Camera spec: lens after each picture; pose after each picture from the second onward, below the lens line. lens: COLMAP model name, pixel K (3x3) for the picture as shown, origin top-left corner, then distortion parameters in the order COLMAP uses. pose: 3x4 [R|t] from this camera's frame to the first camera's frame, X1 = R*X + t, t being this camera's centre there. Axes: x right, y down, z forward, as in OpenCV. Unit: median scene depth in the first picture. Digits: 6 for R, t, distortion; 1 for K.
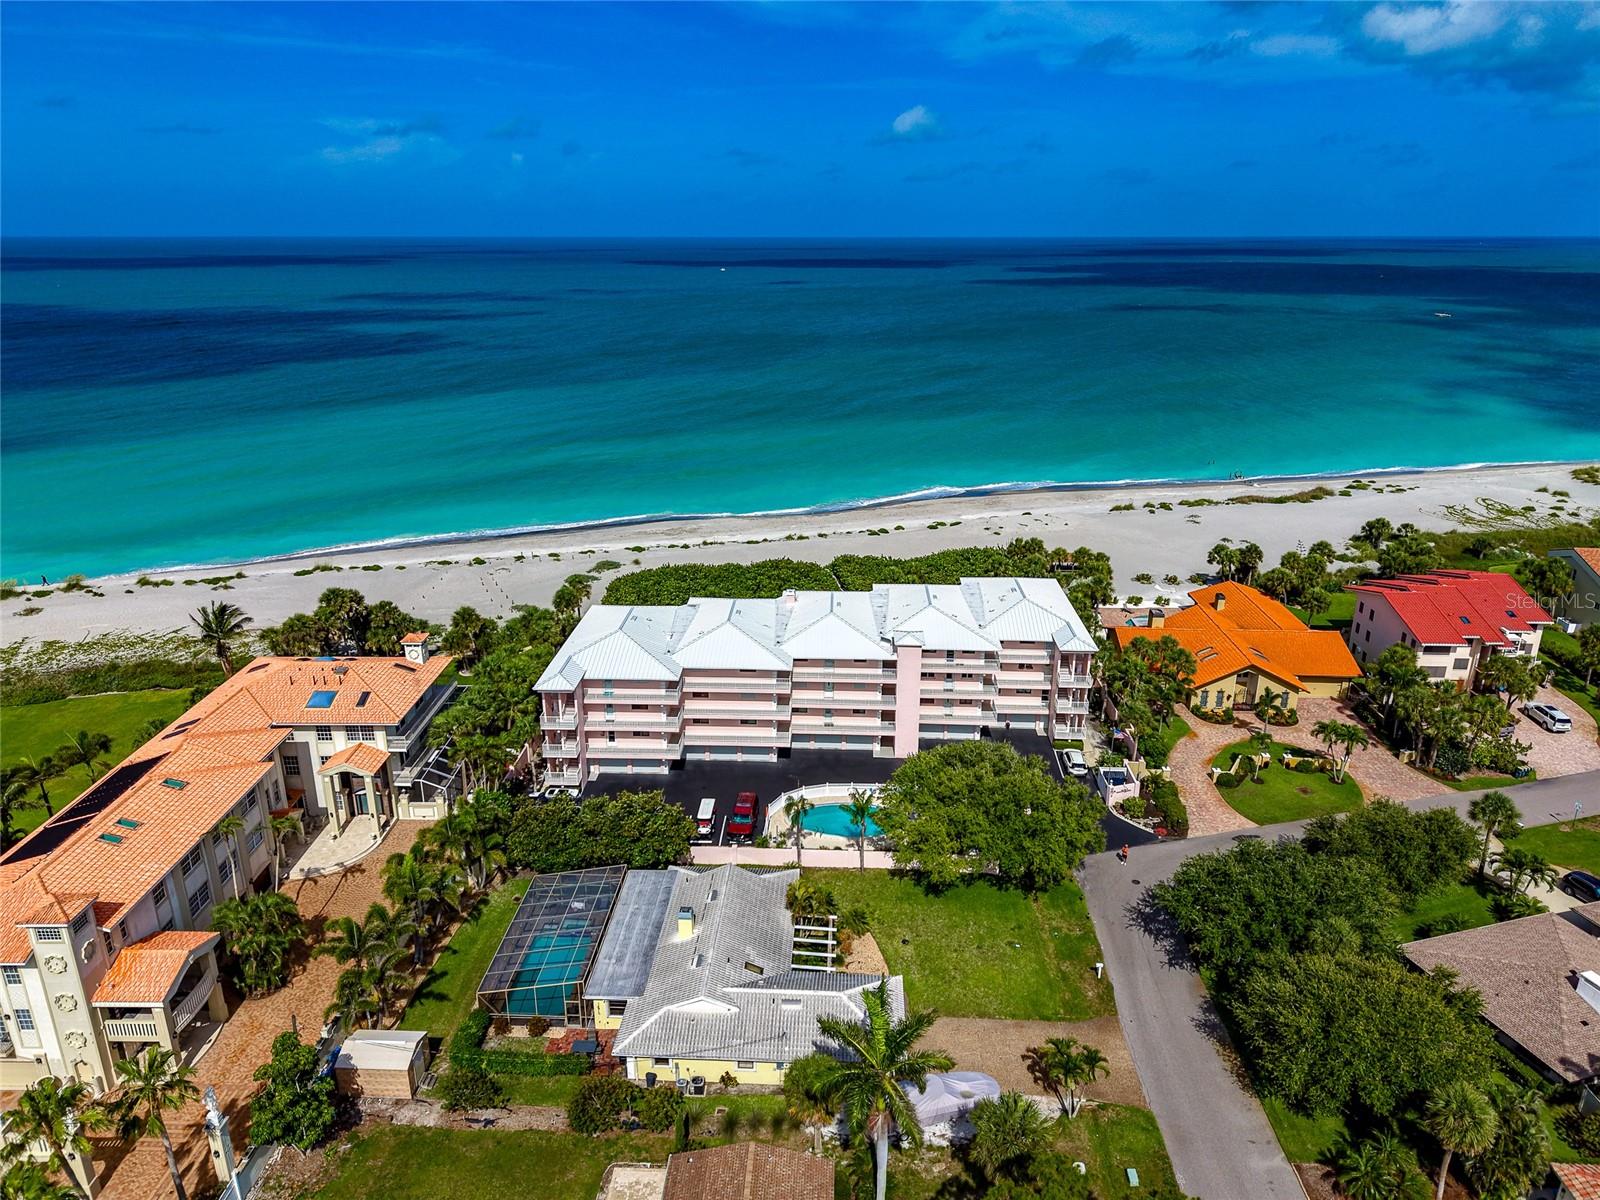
lens RADIAL K [[1089.6, 0, 798.6], [0, 1089.6, 603.1], [0, 0, 1]] dist [0.034341, -0.032143]
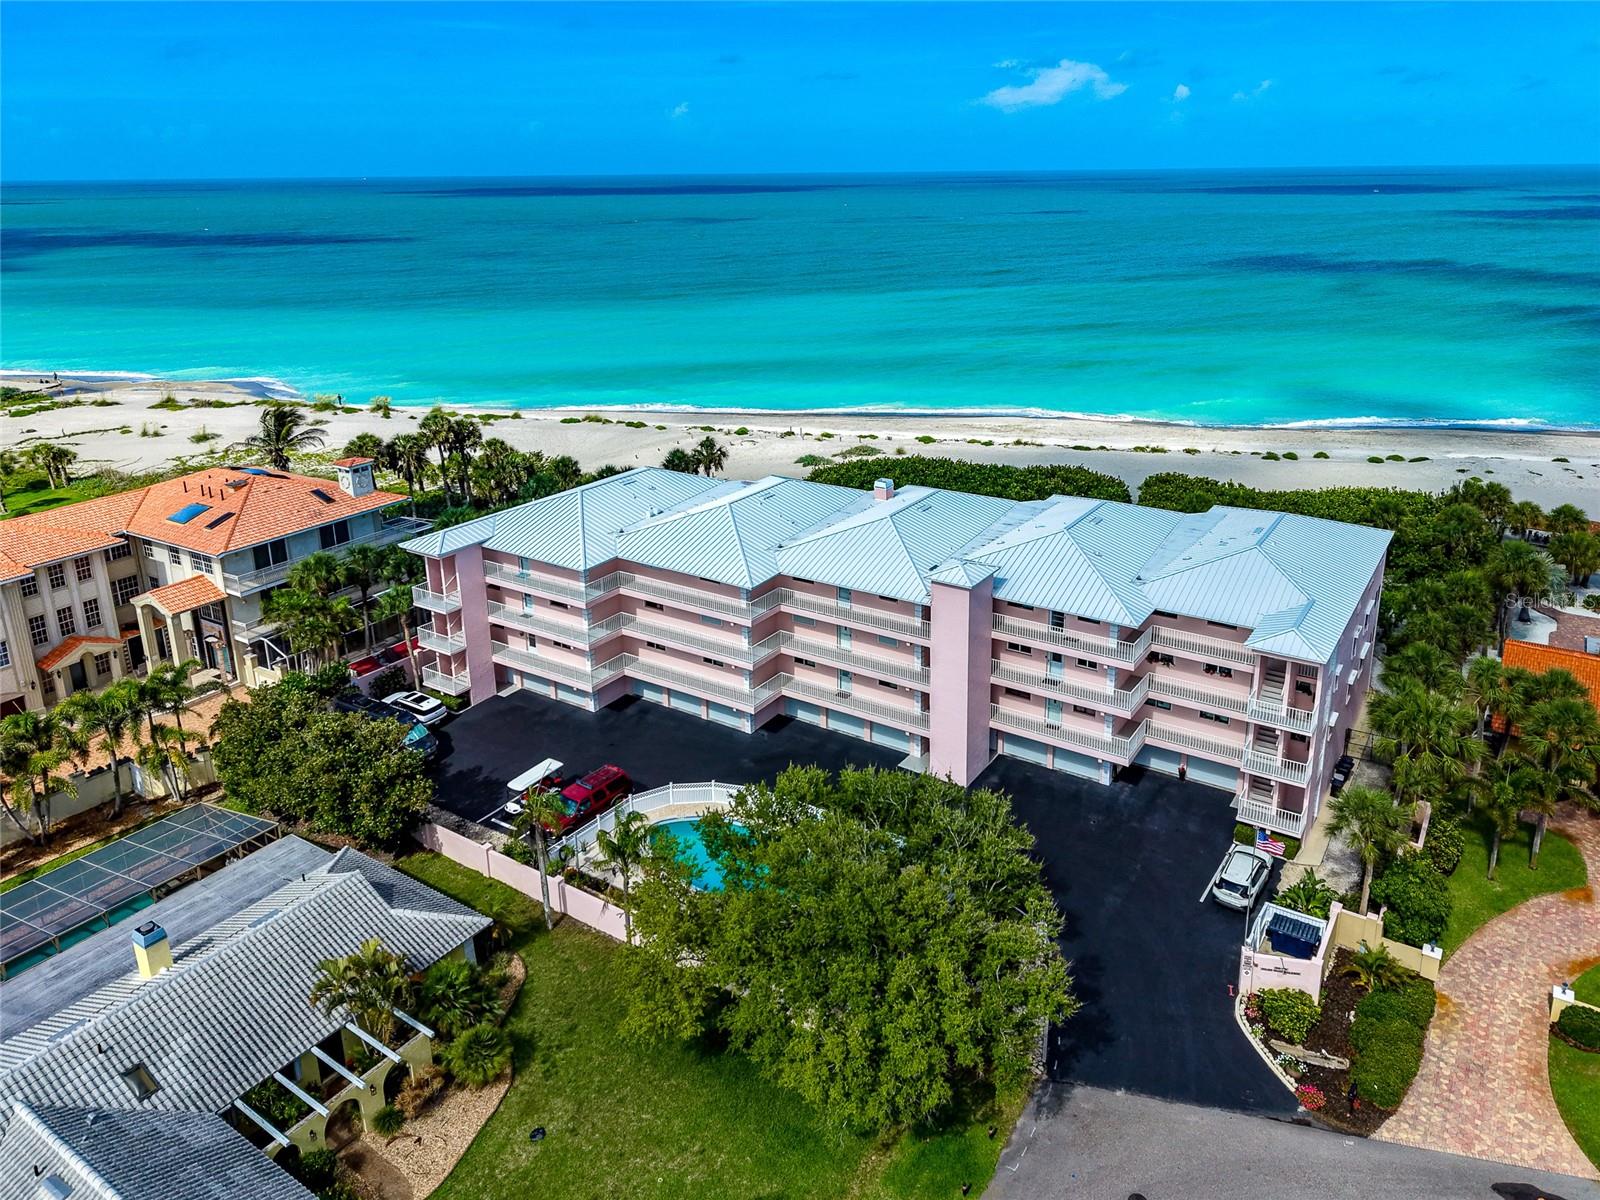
lens RADIAL K [[1089.6, 0, 803.2], [0, 1089.6, 594.7], [0, 0, 1]] dist [0.034341, -0.032143]
pose [[0.861324, 0.178334, -0.475729, 0.296780], [-0.154030, 0.983961, 0.089976, 0.006014], [0.484145, -0.004222, 0.874978, 0.473655]]
